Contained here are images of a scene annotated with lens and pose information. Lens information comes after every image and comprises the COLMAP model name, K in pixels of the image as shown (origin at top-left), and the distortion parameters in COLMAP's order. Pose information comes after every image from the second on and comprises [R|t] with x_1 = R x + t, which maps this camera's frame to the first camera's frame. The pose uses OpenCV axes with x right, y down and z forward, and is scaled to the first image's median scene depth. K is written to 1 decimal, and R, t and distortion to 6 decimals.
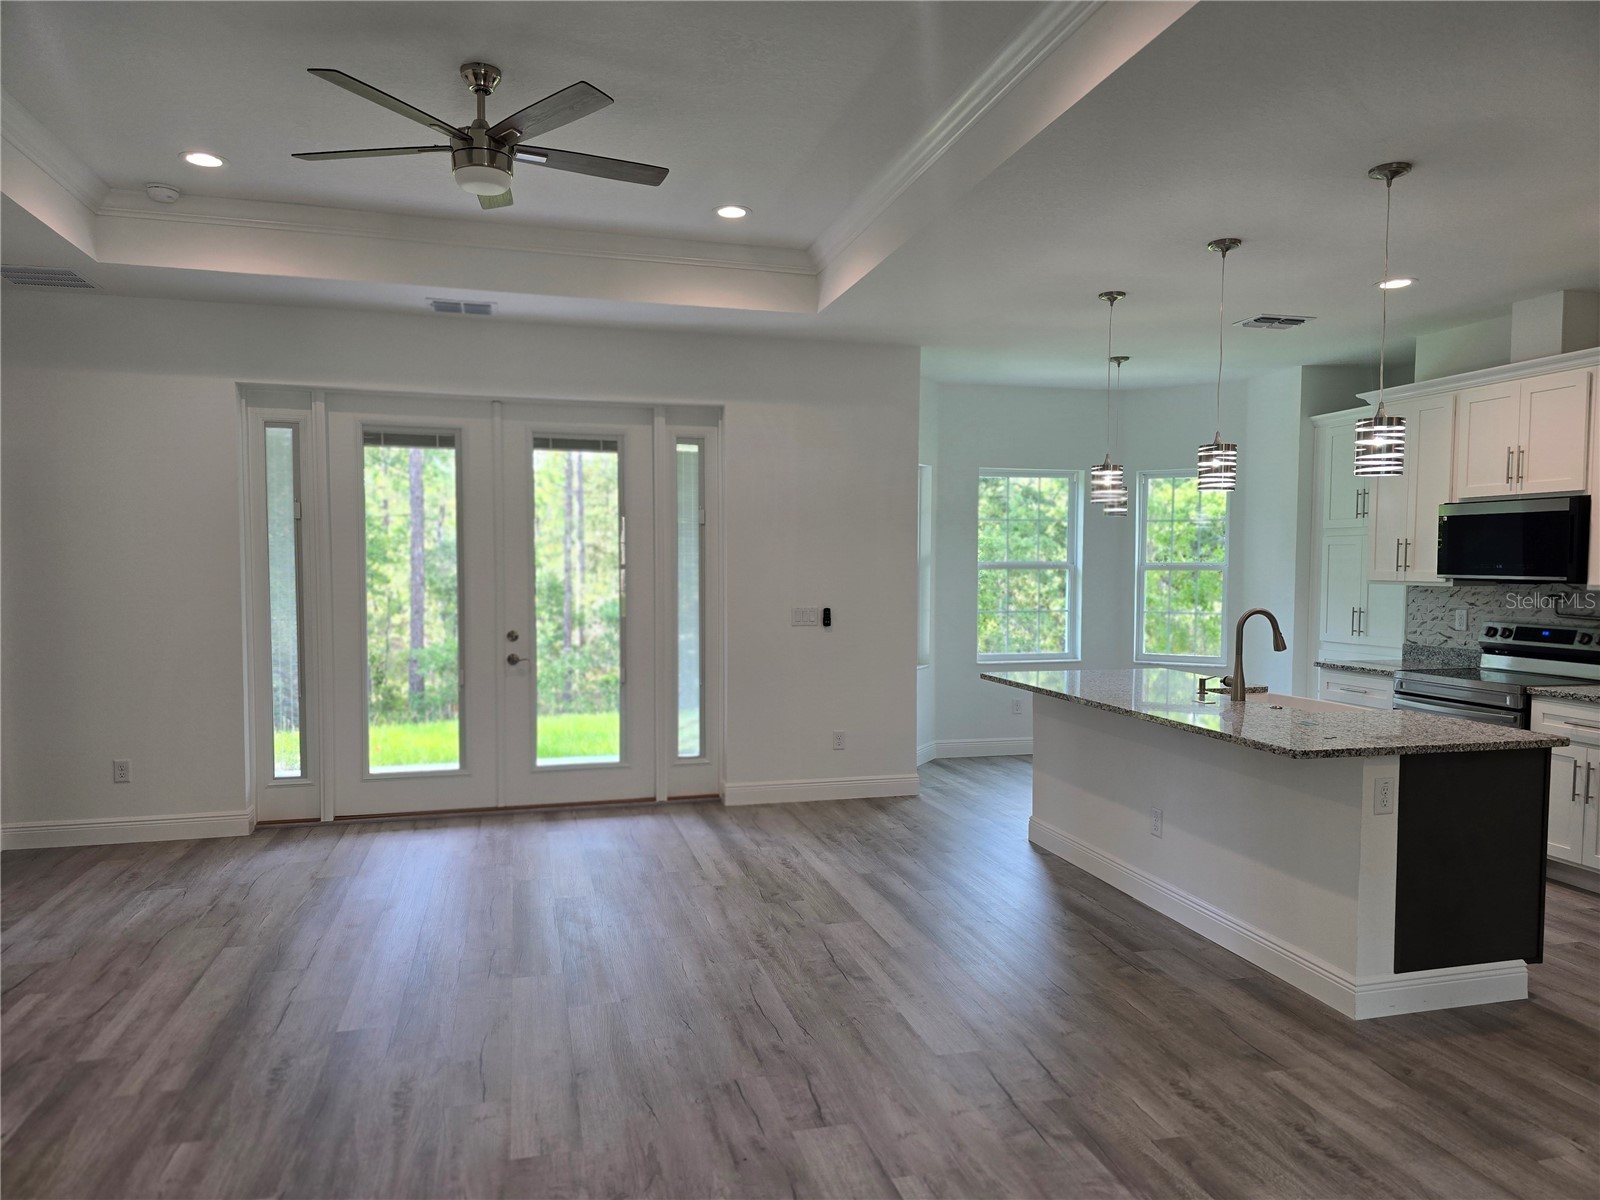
lens RADIAL K [[1066.7, 0, 801.3], [0, 1066.7, 620.9], [0, 0, 1]] dist [0.067471, -0.063848]
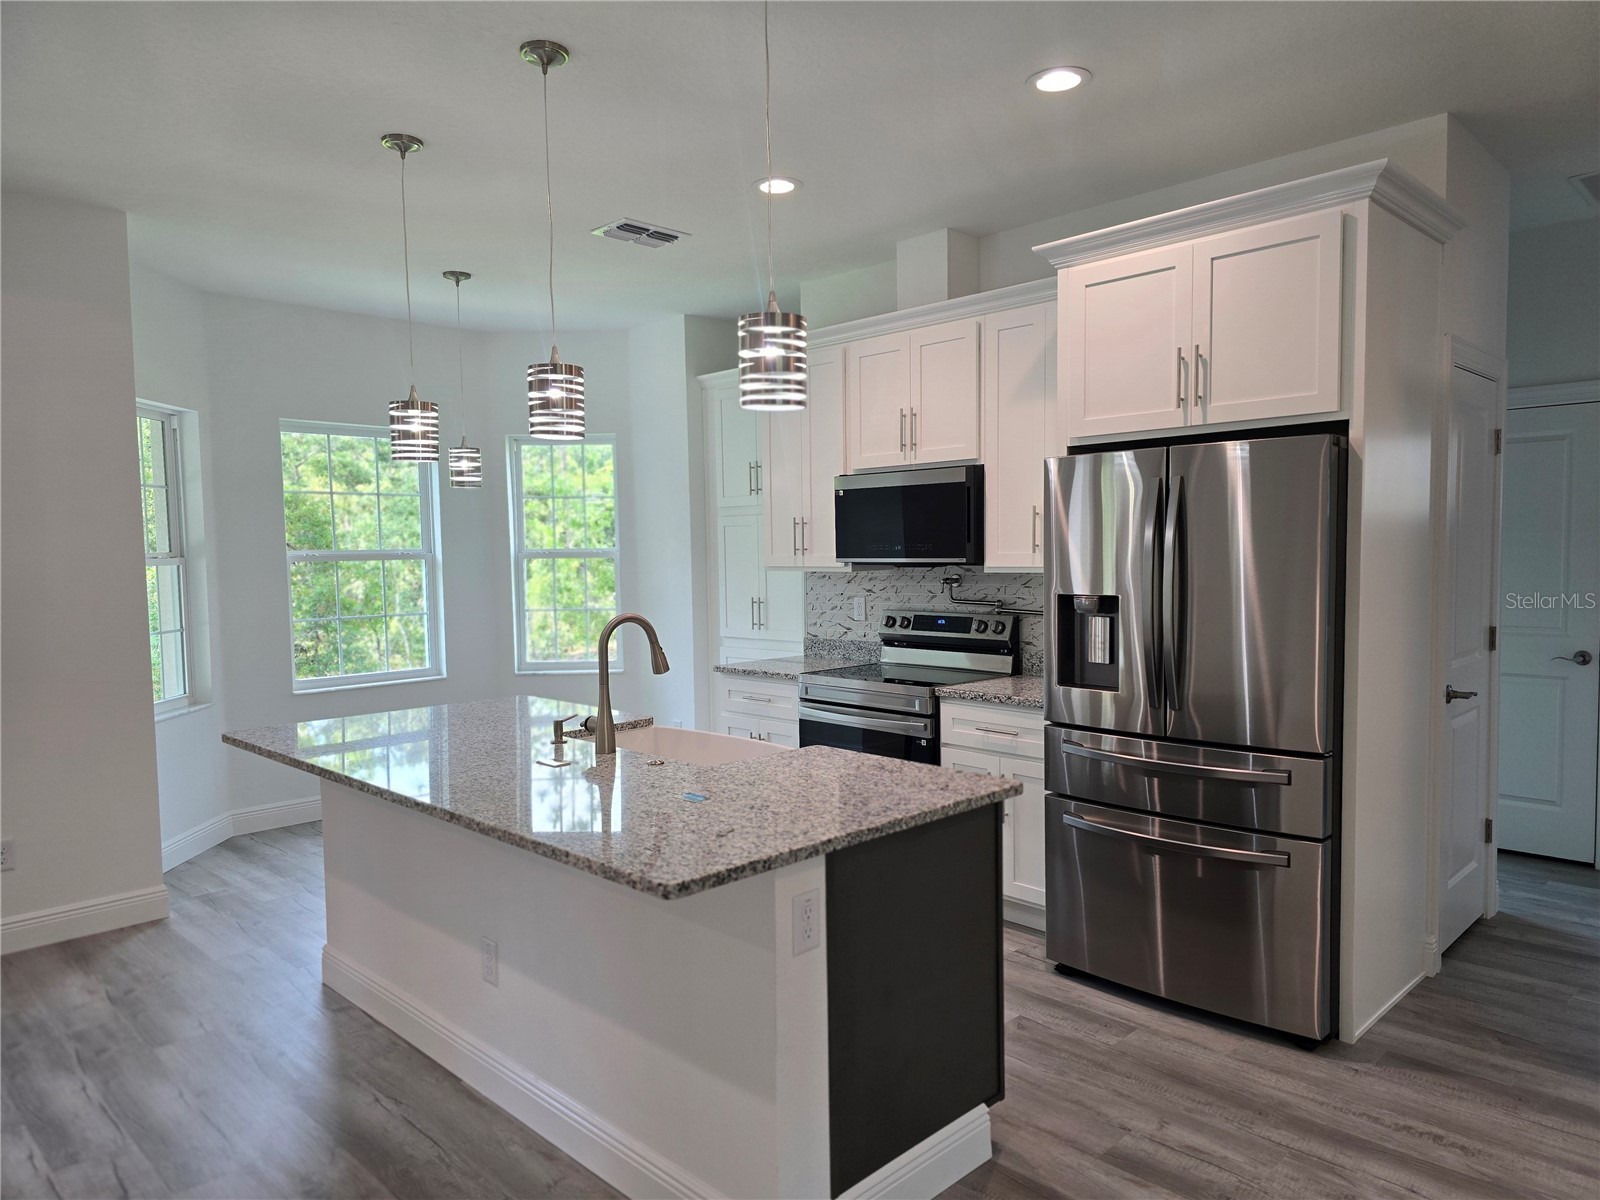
lens RADIAL K [[1064.3, 0, 812.8], [0, 1064.3, 613.3], [0, 0, 1]] dist [0.075222, -0.068172]
pose [[0.863507, -0.047296, 0.502115, 0.144843], [0.045317, 0.998842, 0.016151, -0.013548], [-0.502297, 0.008808, 0.864650, 0.278859]]
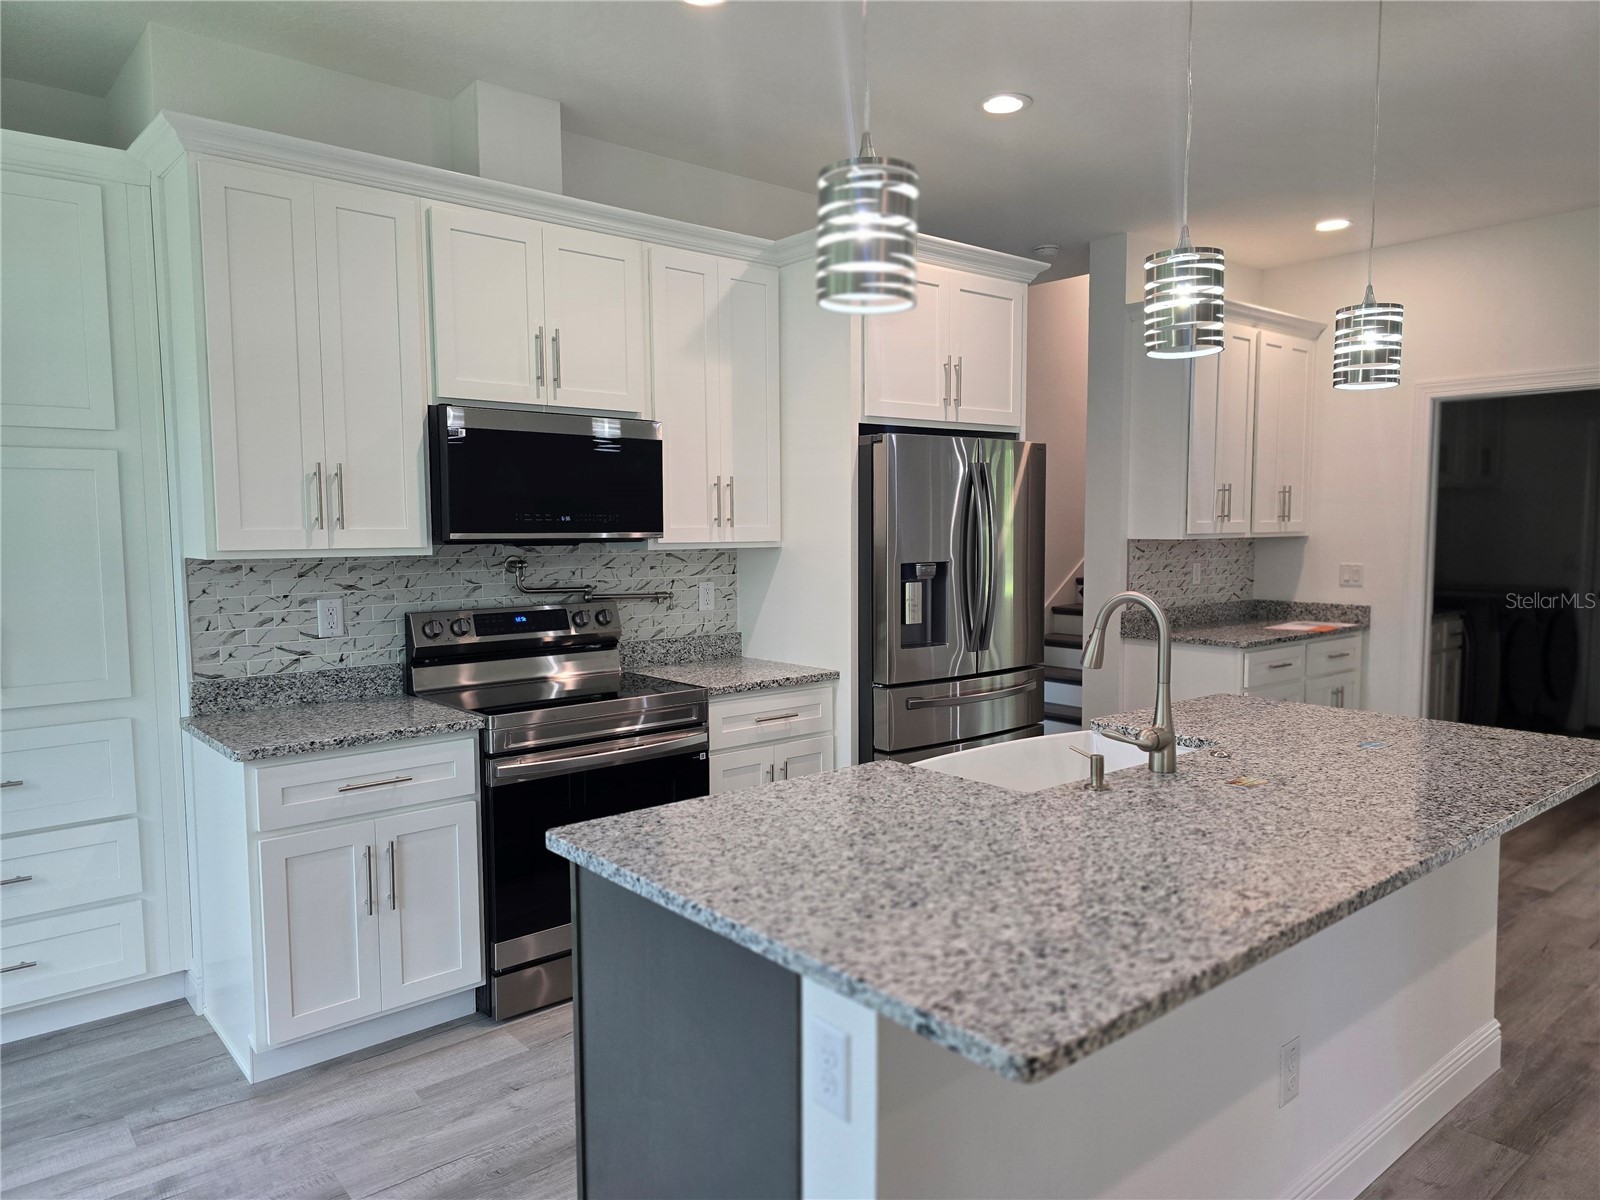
lens RADIAL K [[1066.7, 0, 801.3], [0, 1066.7, 620.9], [0, 0, 1]] dist [0.067471, -0.063848]
pose [[-0.436331, -0.082846, 0.895964, 0.015149], [0.053893, 0.991558, 0.117931, -0.053100], [-0.898171, 0.099743, -0.428183, 1.065265]]
